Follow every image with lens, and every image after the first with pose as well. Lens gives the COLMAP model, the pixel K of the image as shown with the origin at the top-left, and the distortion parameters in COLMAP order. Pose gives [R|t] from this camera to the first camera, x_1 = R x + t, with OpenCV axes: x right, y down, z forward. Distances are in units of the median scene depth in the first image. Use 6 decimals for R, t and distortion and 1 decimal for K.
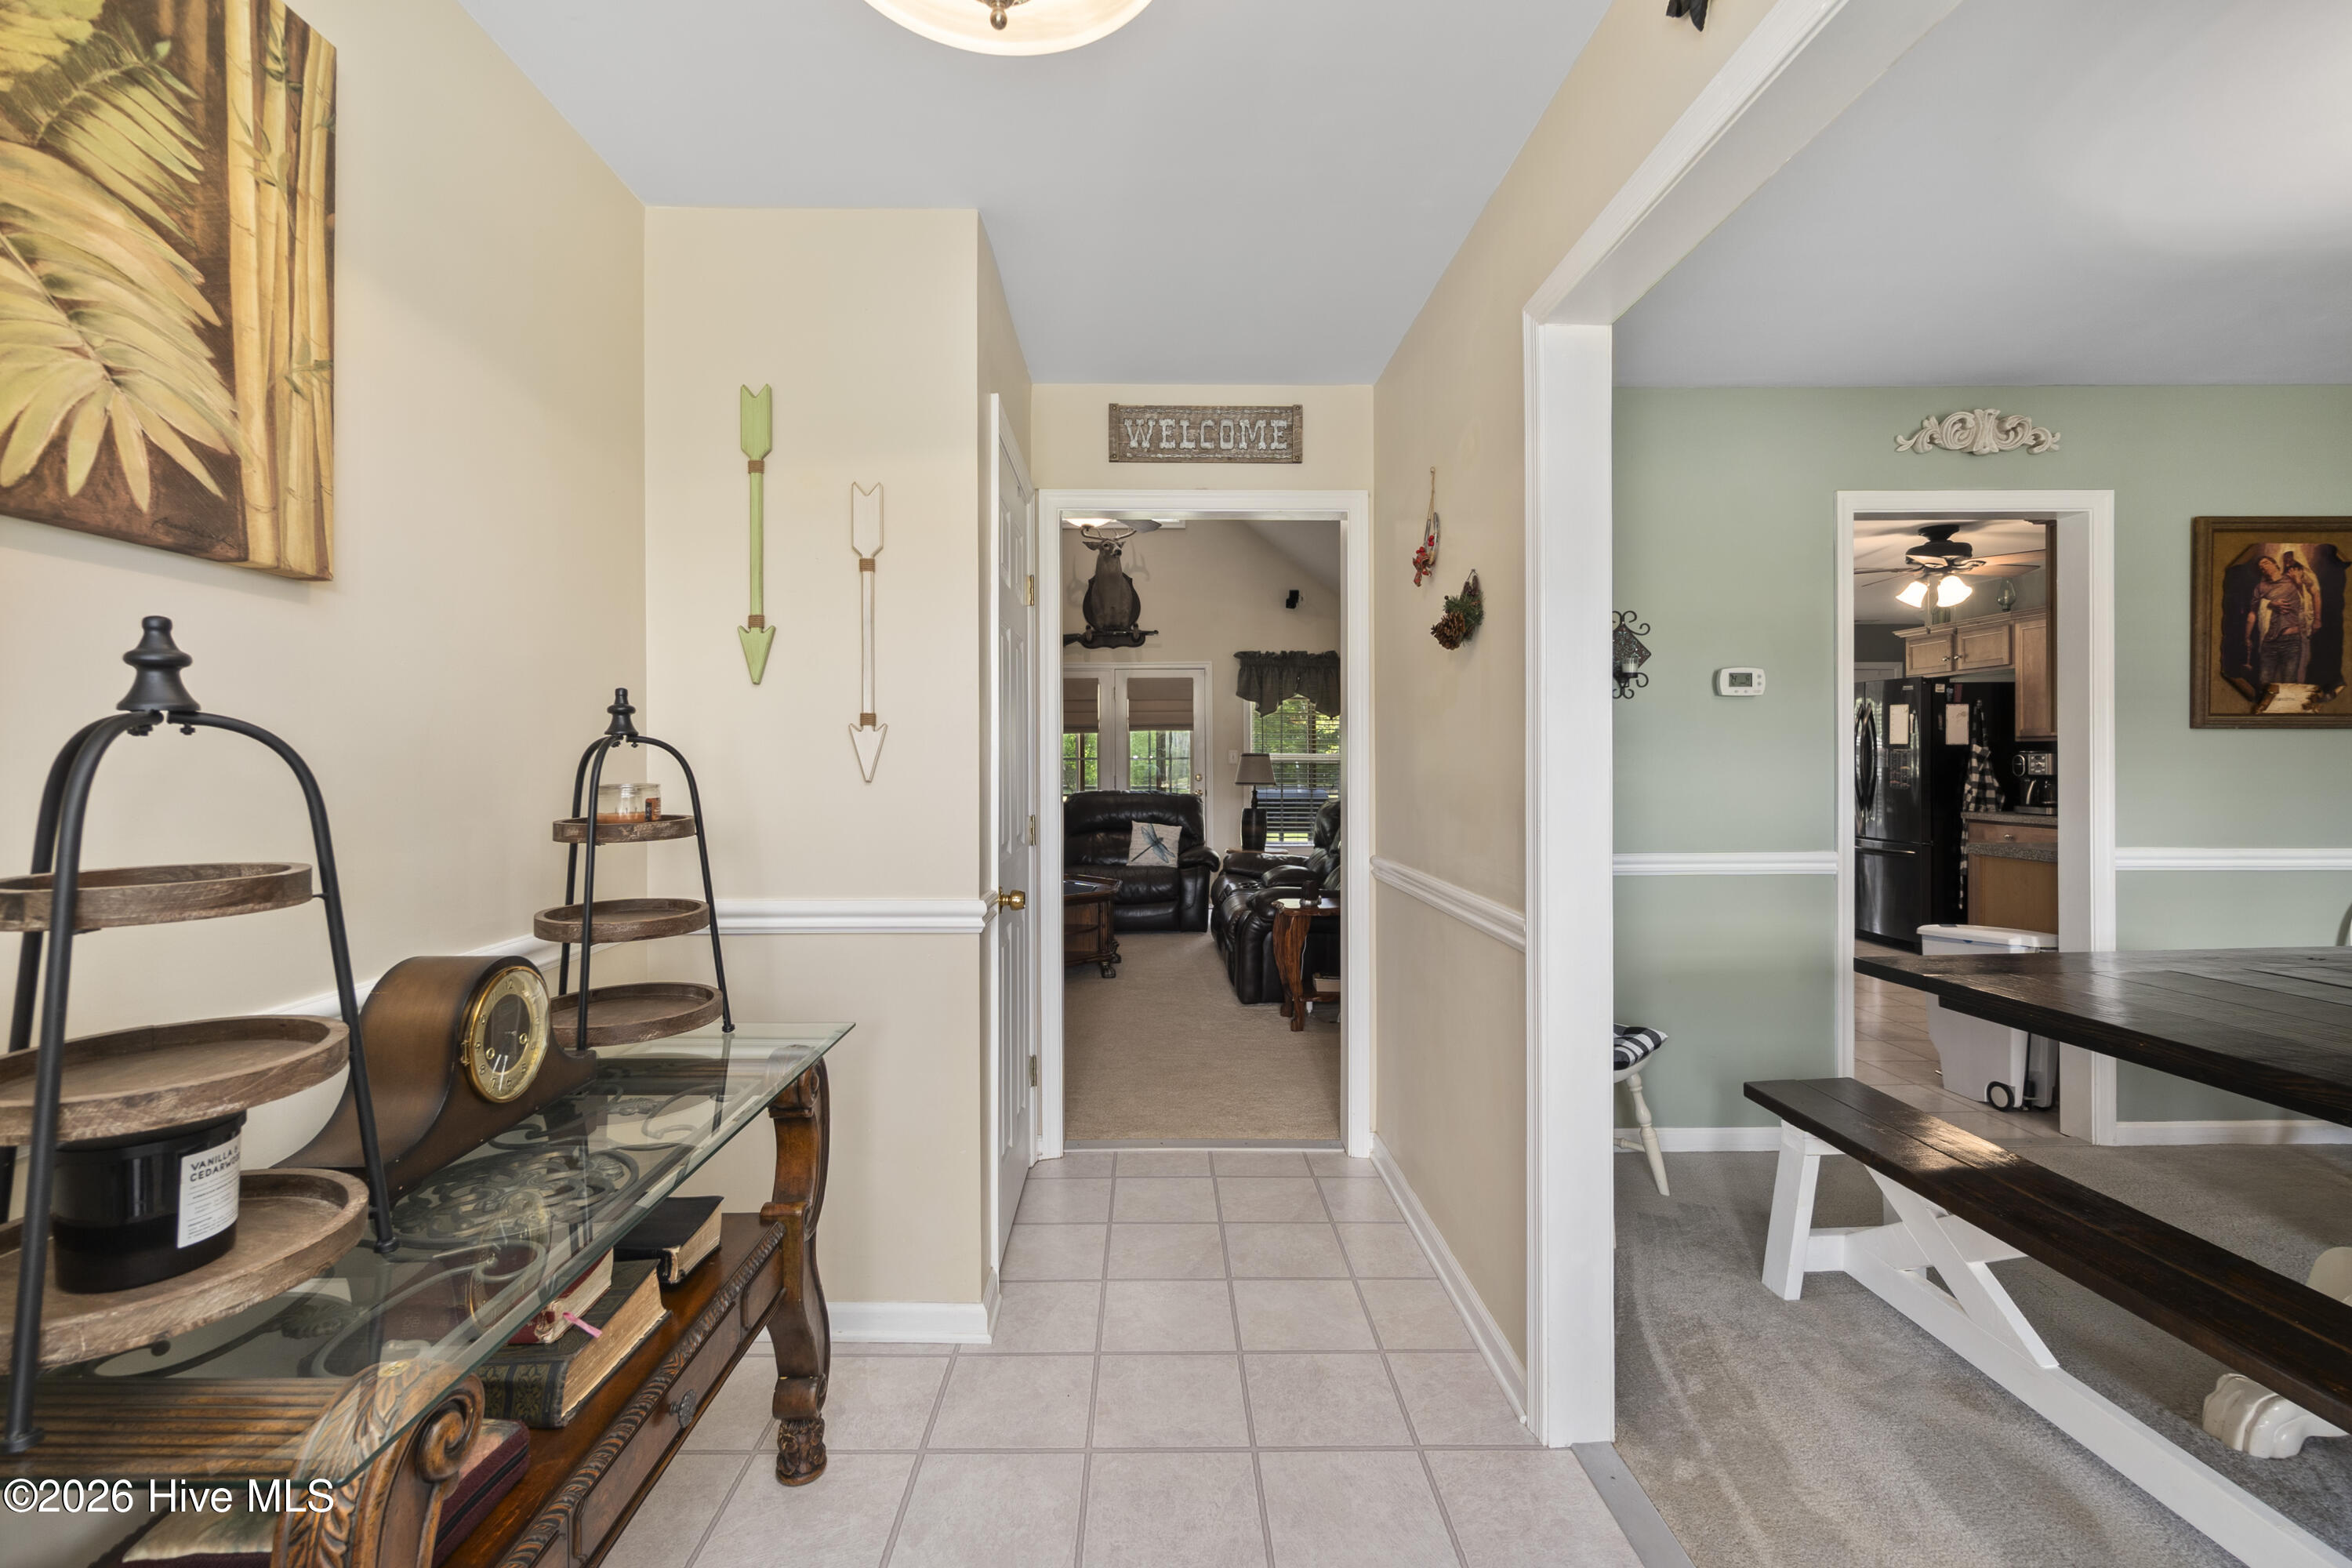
lens RADIAL K [[1017.0, 0, 1160.5], [0, 1017.0, 765.5], [0, 0, 1]] dist [0.000229, 0.000814]
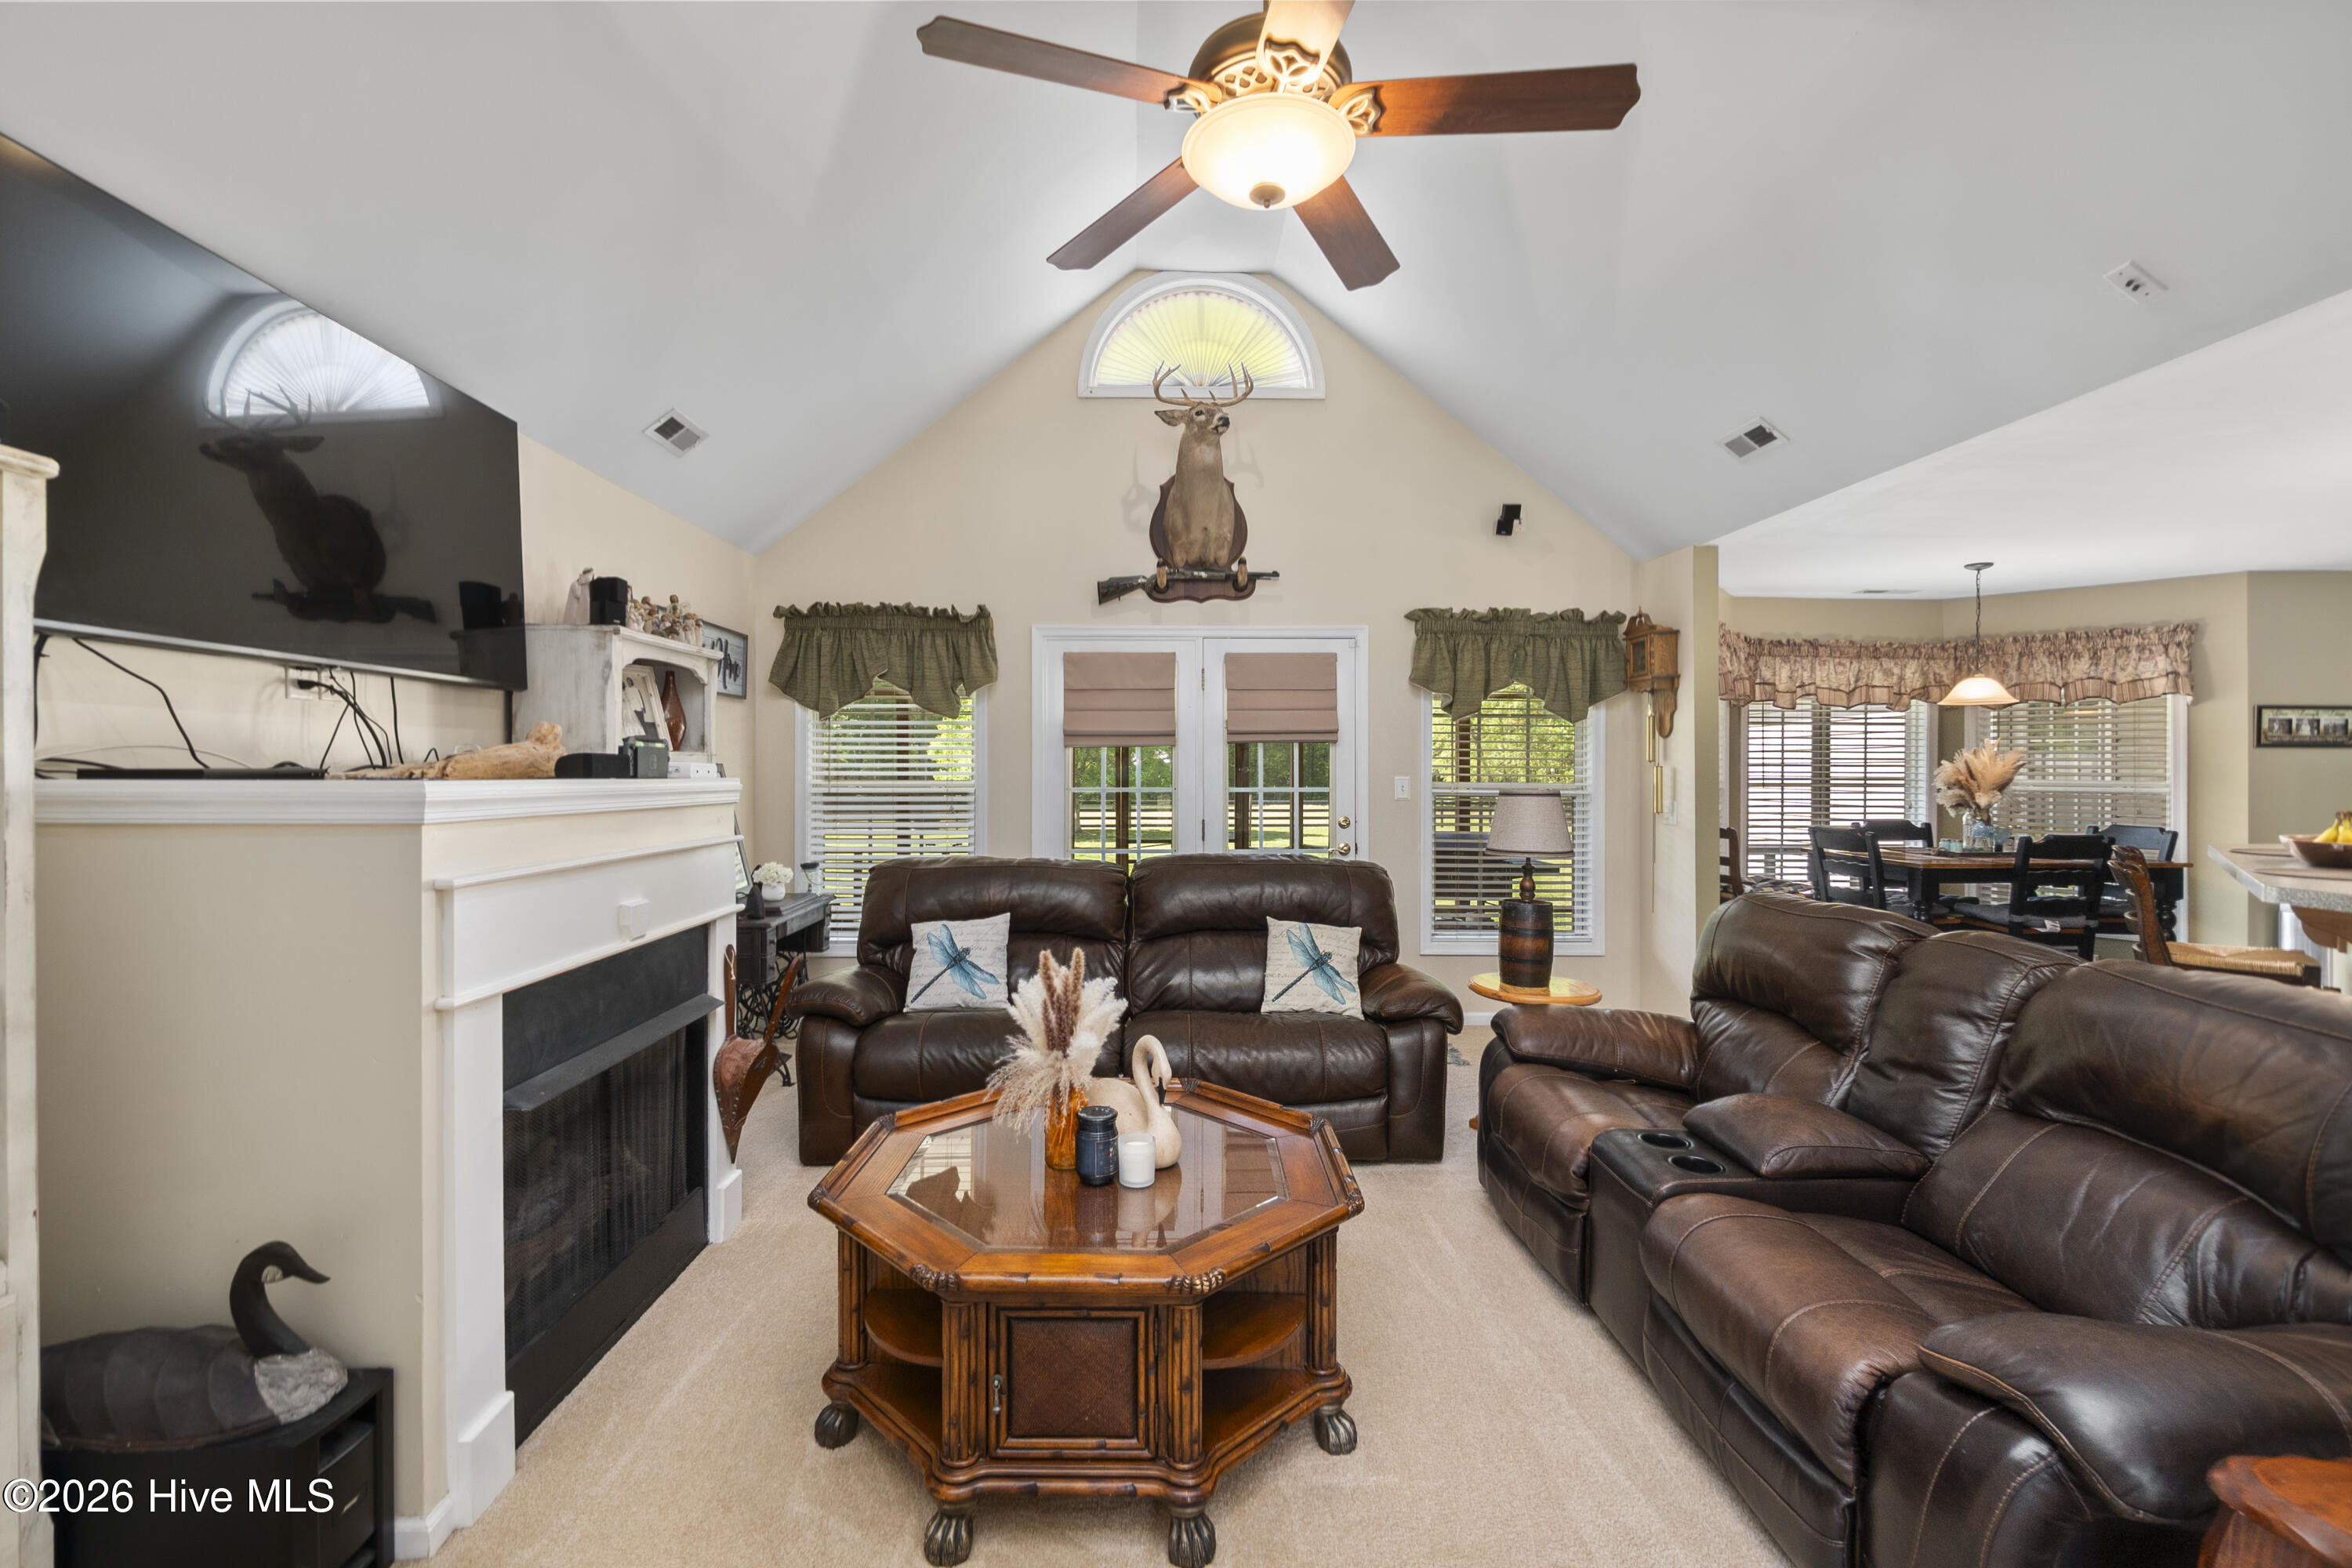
lens RADIAL K [[1006.1, 0, 1167.9], [0, 1006.1, 774.4], [0, 0, 1]] dist [0.001750, 0.001024]
pose [[0.999880, 0.005720, 0.014381, -0.186838], [-0.005708, 0.999983, -0.000880, -0.037849], [-0.014386, 0.000798, 0.999896, 1.065297]]
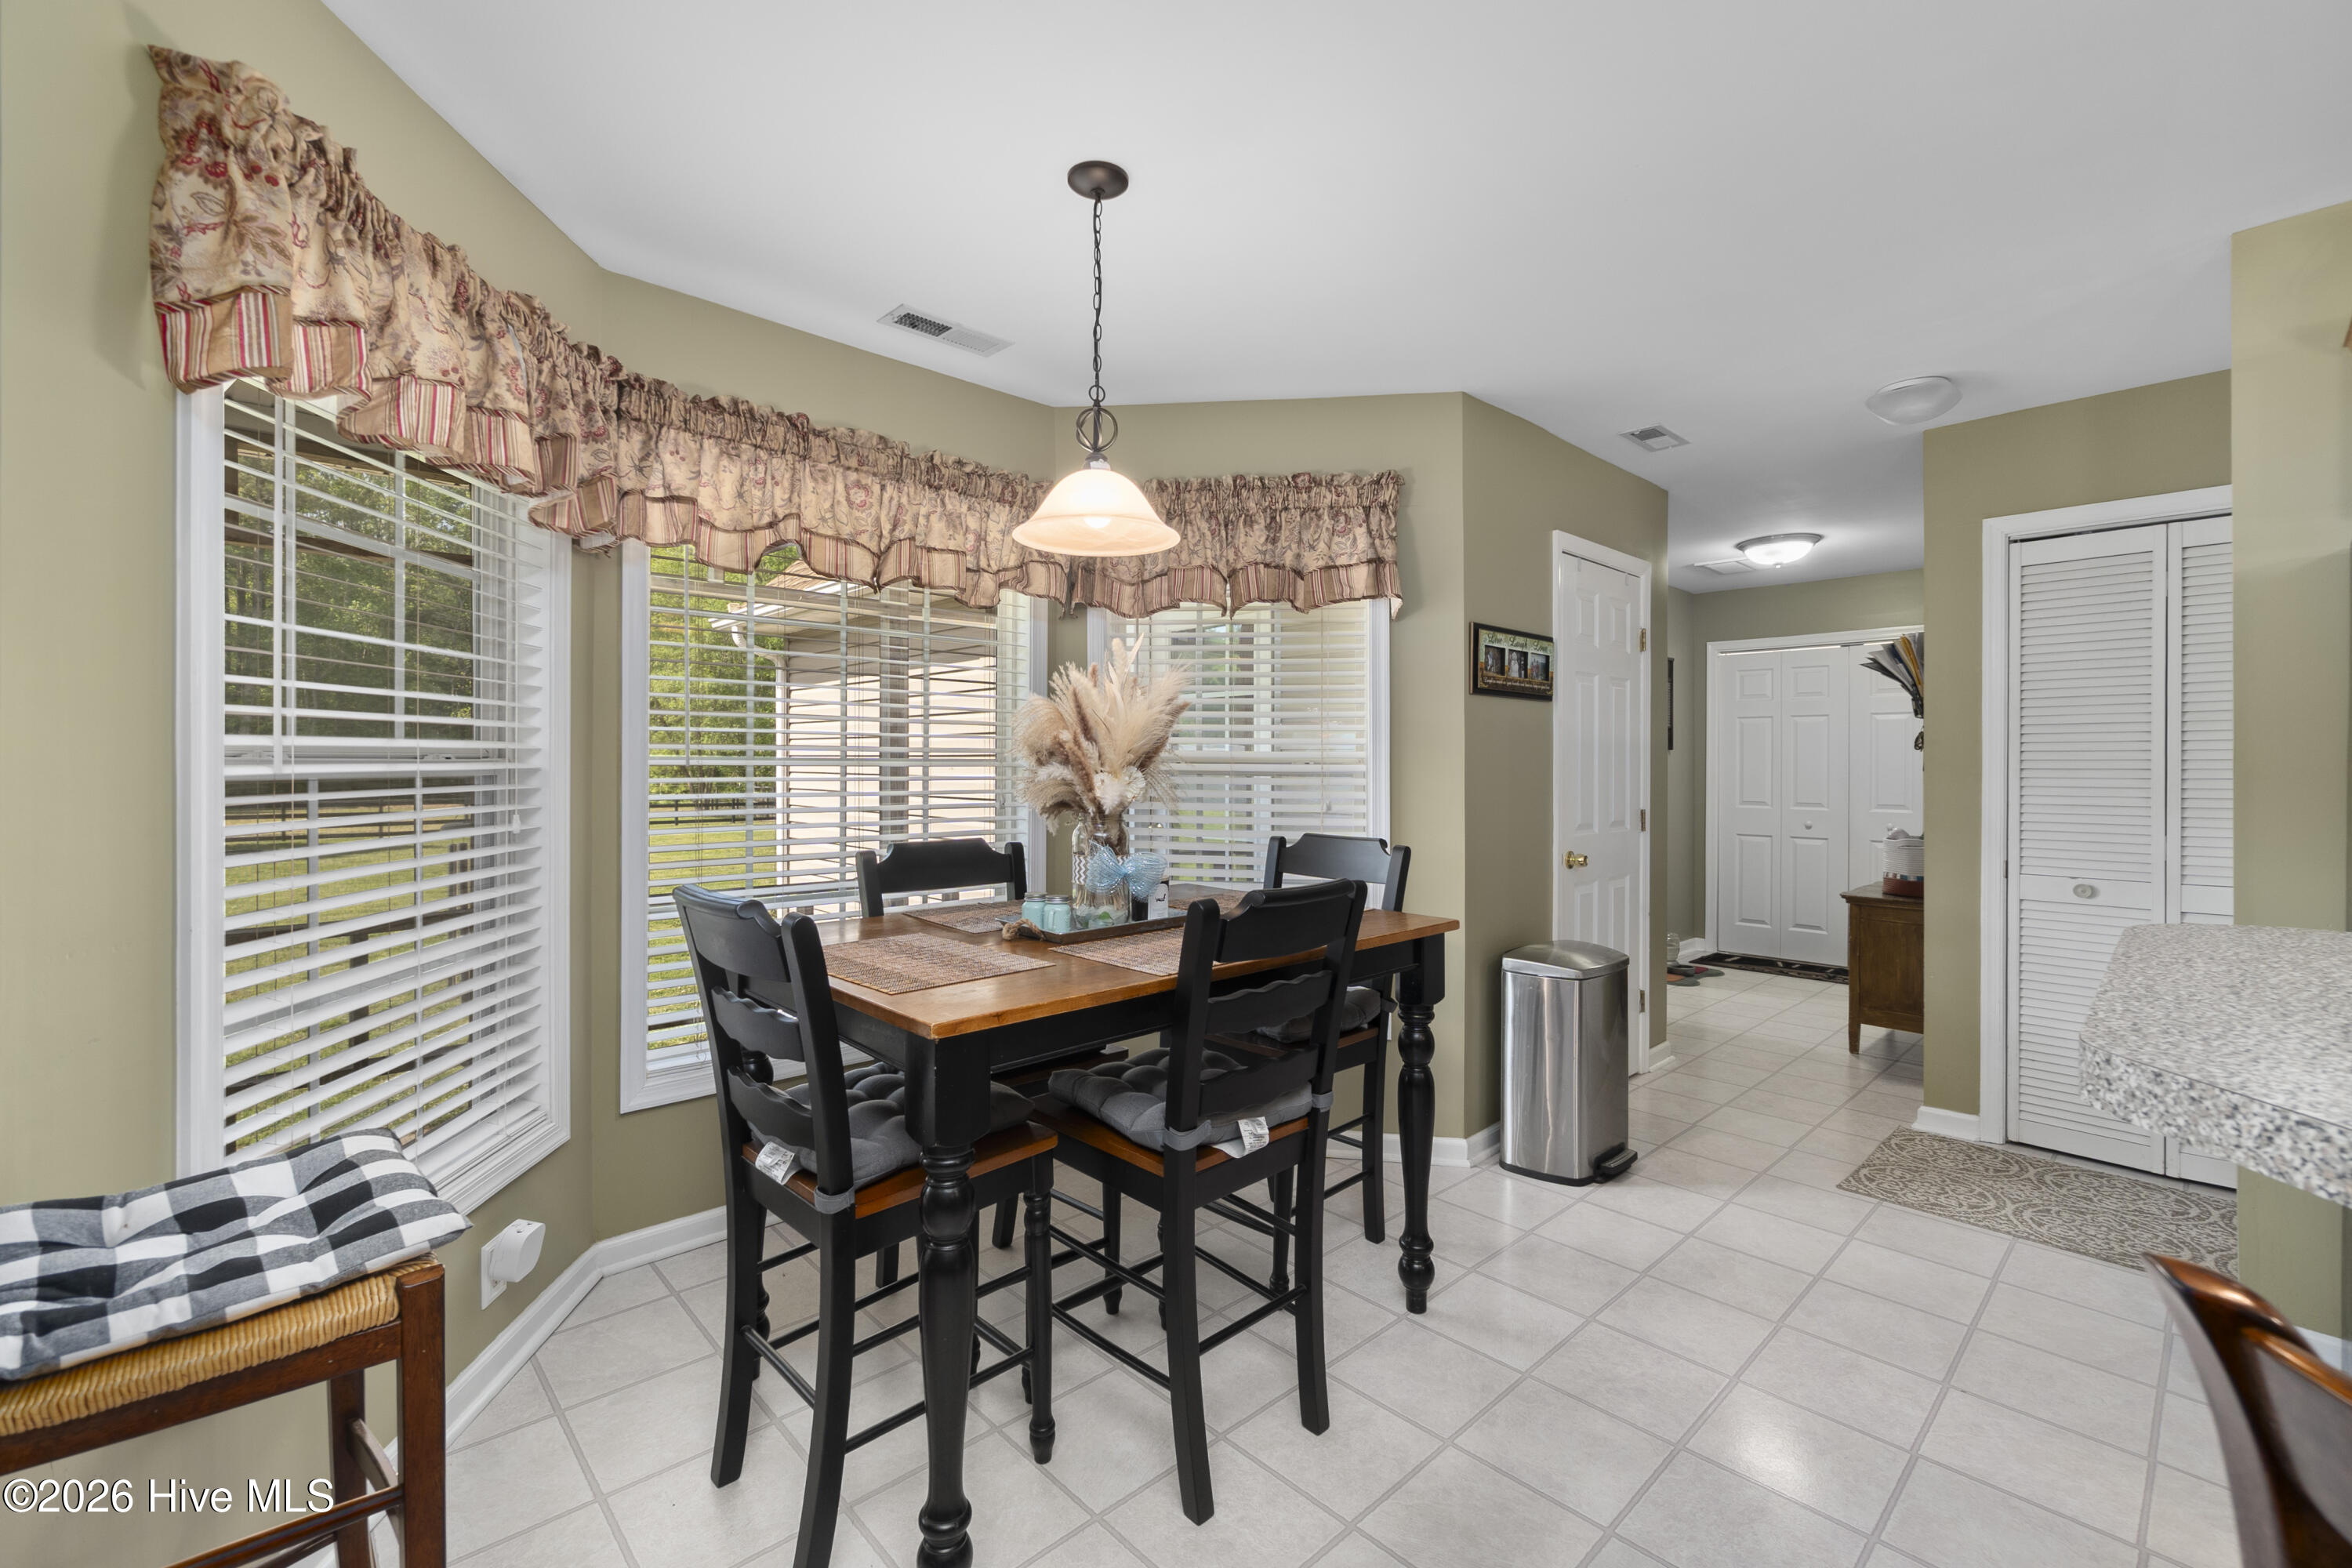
lens RADIAL K [[1007.5, 0, 1166.7], [0, 1007.5, 768.8], [0, 0, 1]] dist [-0.005983, -0.000276]
pose [[0.740573, 0.002201, 0.671972, 0.677633], [-0.000762, 0.999997, -0.002436, -0.020203], [-0.671976, 0.001292, 0.740572, 2.089461]]
